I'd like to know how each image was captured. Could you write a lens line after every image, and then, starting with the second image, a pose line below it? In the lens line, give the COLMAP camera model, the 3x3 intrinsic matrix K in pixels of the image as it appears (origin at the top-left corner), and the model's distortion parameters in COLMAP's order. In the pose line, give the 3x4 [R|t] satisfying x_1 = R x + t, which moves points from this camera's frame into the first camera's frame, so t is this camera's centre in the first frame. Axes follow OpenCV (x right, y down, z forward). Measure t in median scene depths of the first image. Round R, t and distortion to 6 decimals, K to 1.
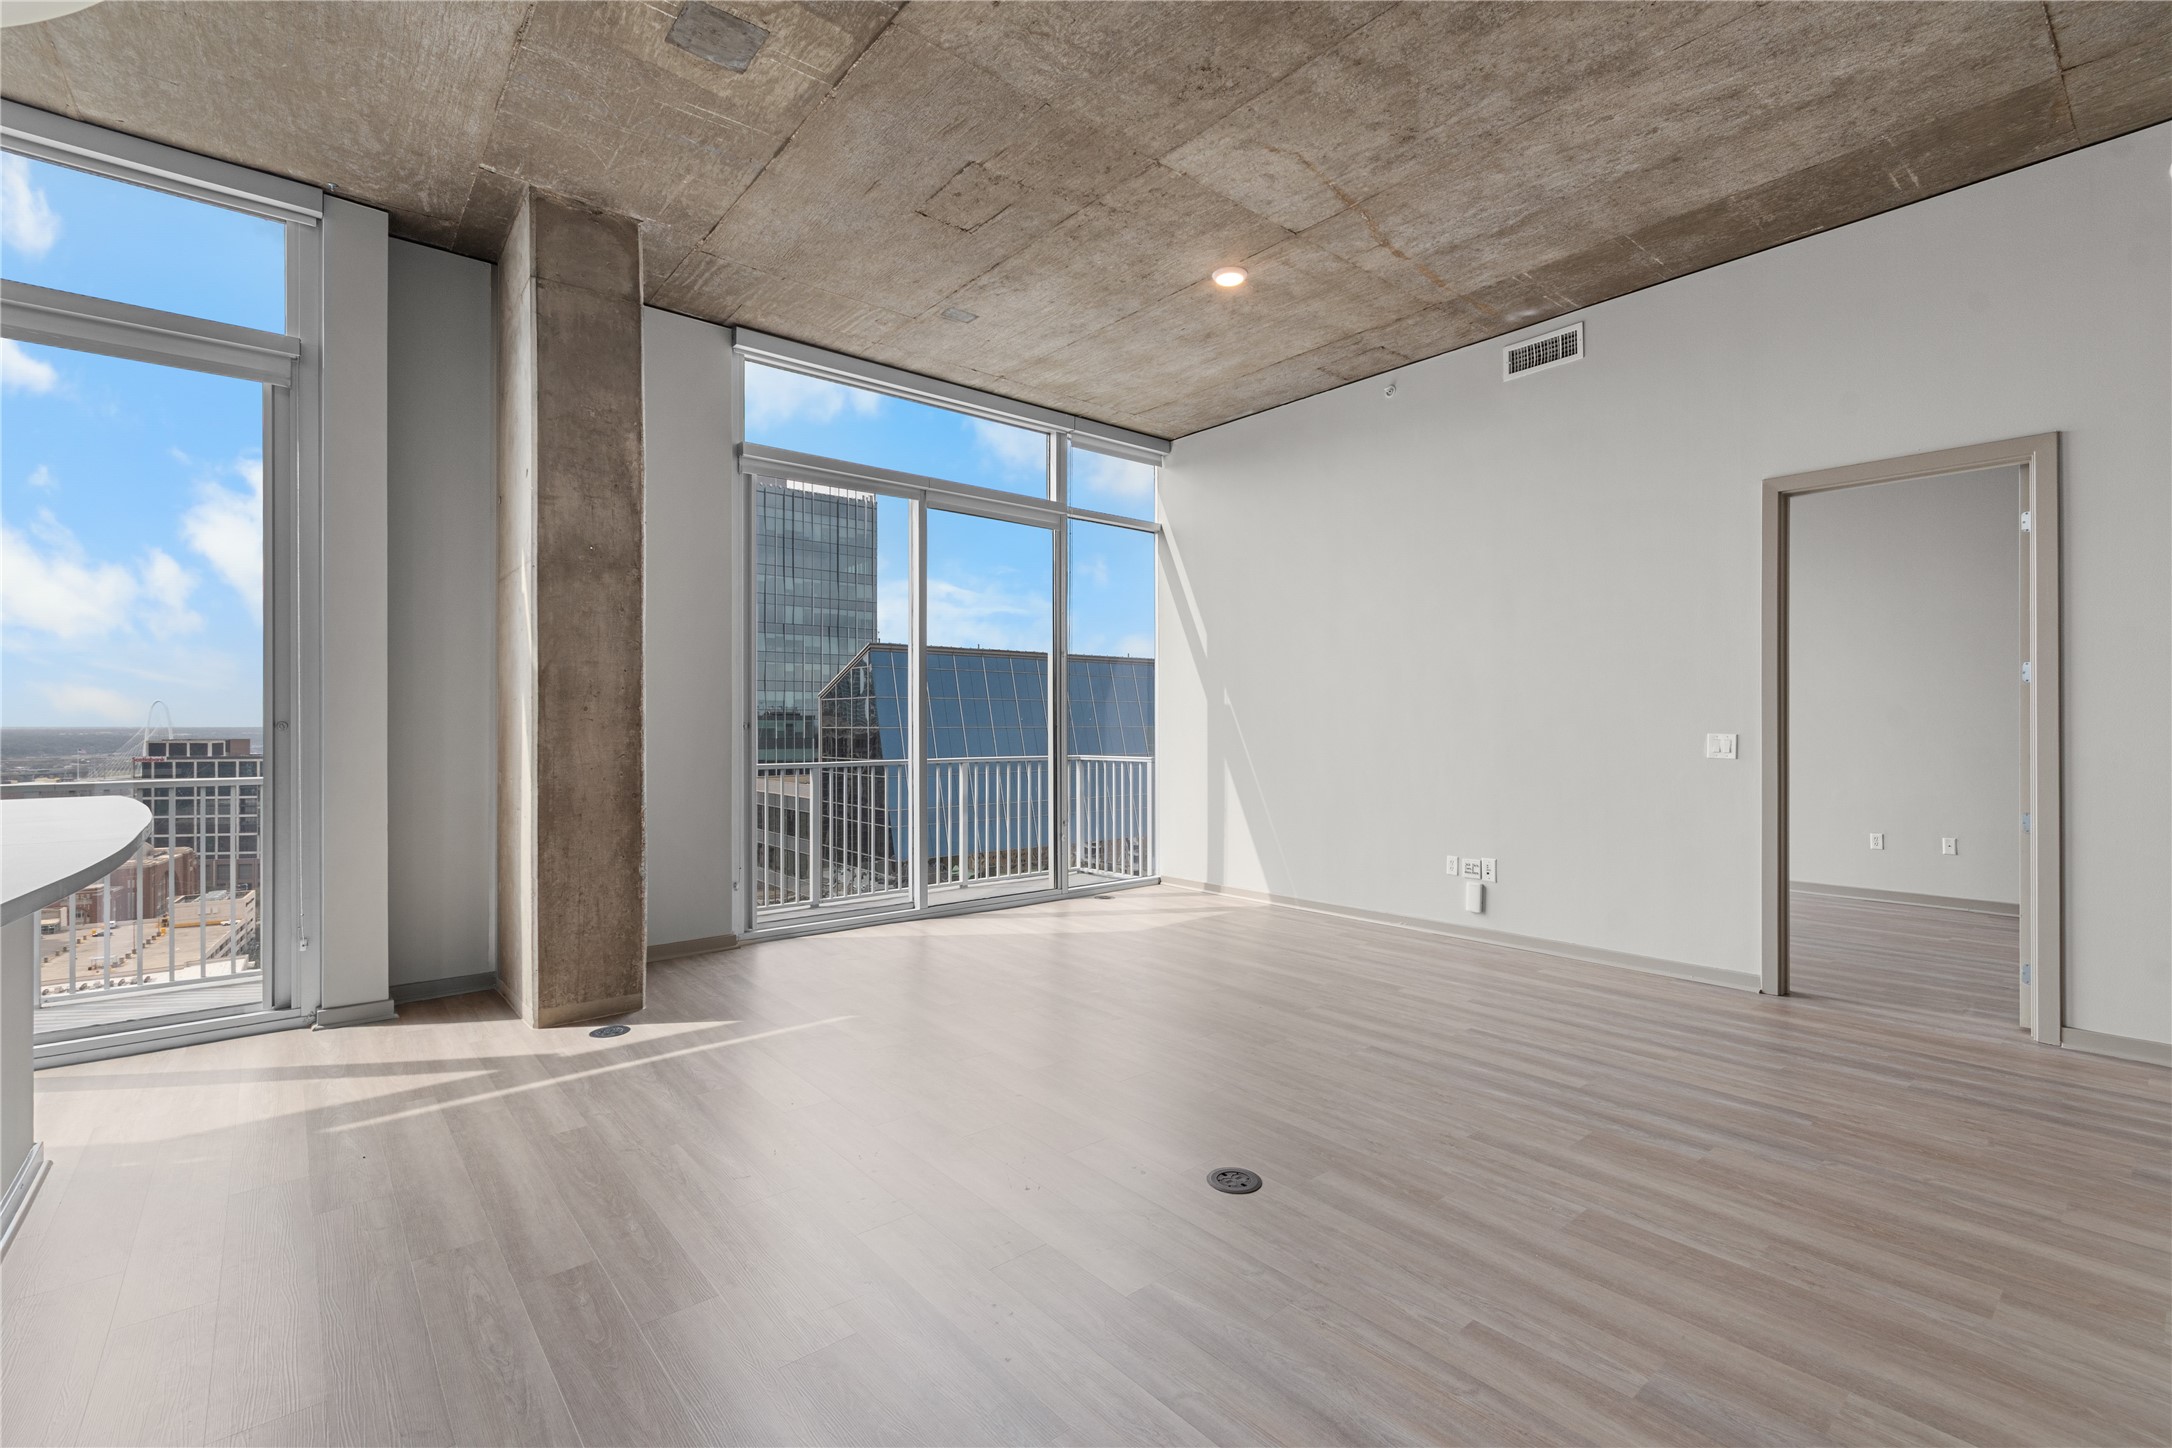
lens RADIAL K [[953.9, 0, 1086.0], [0, 953.9, 724.0], [0, 0, 1]] dist [0.003349, 0.000814]
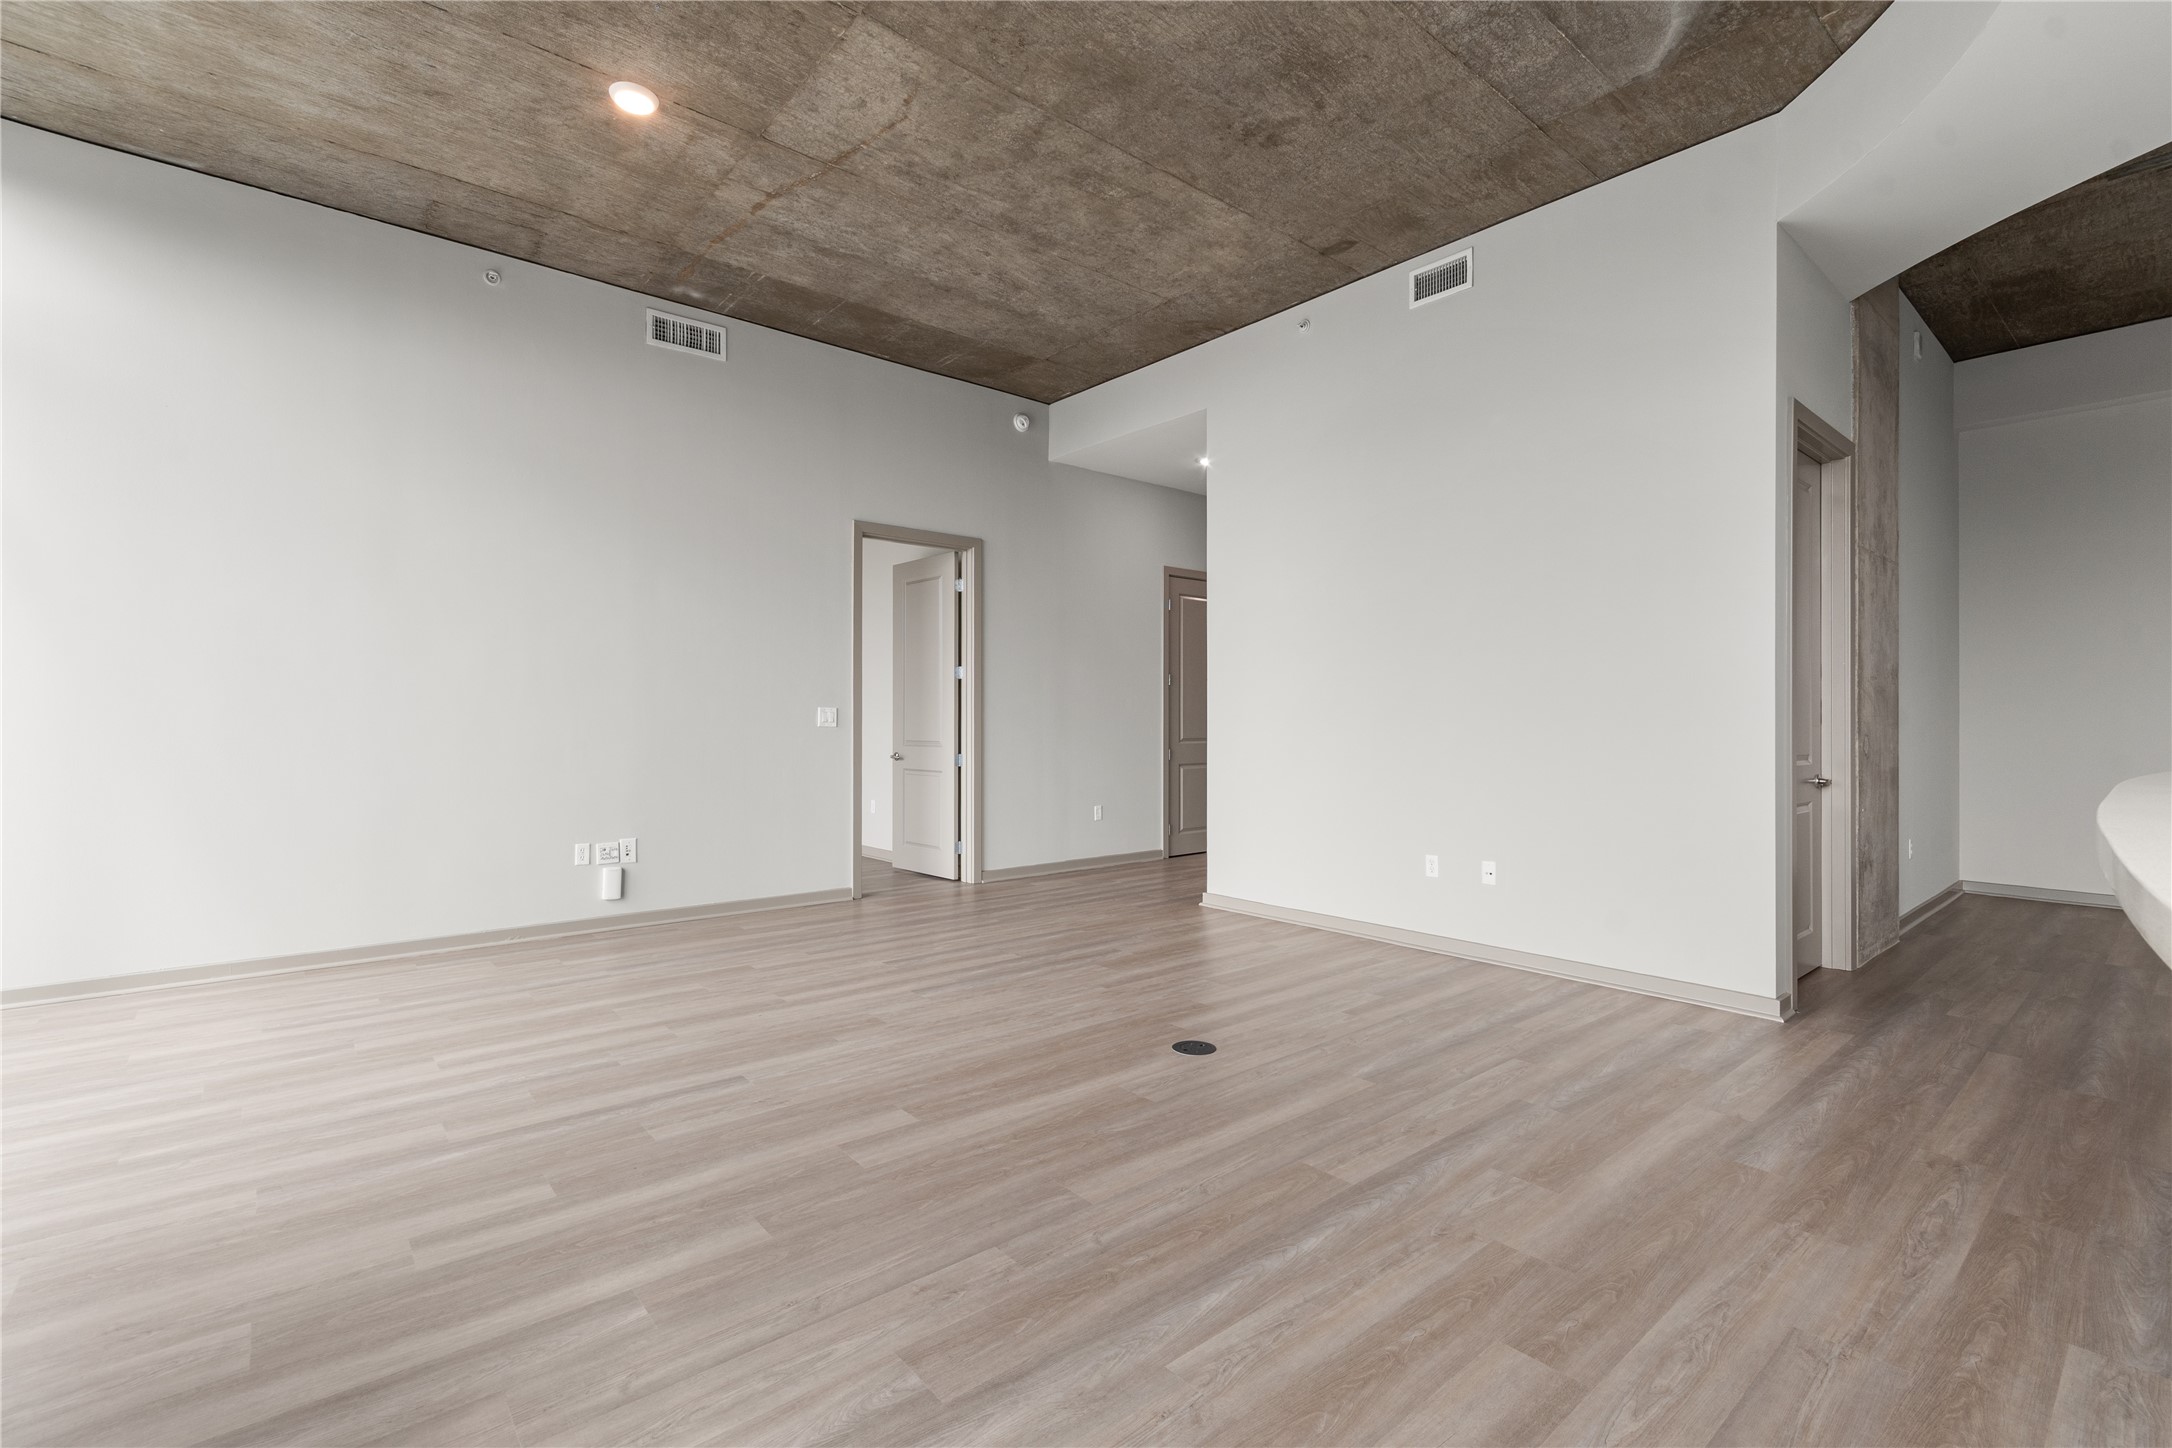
lens RADIAL K [[958.3, 0, 1087.2], [0, 958.3, 719.3], [0, 0, 1]] dist [0.003241, -0.000594]
pose [[-0.001800, 0.003107, 0.999994, -0.699765], [-0.002704, 0.999992, -0.003112, 0.032192], [-0.999995, -0.002710, -0.001791, 0.724470]]
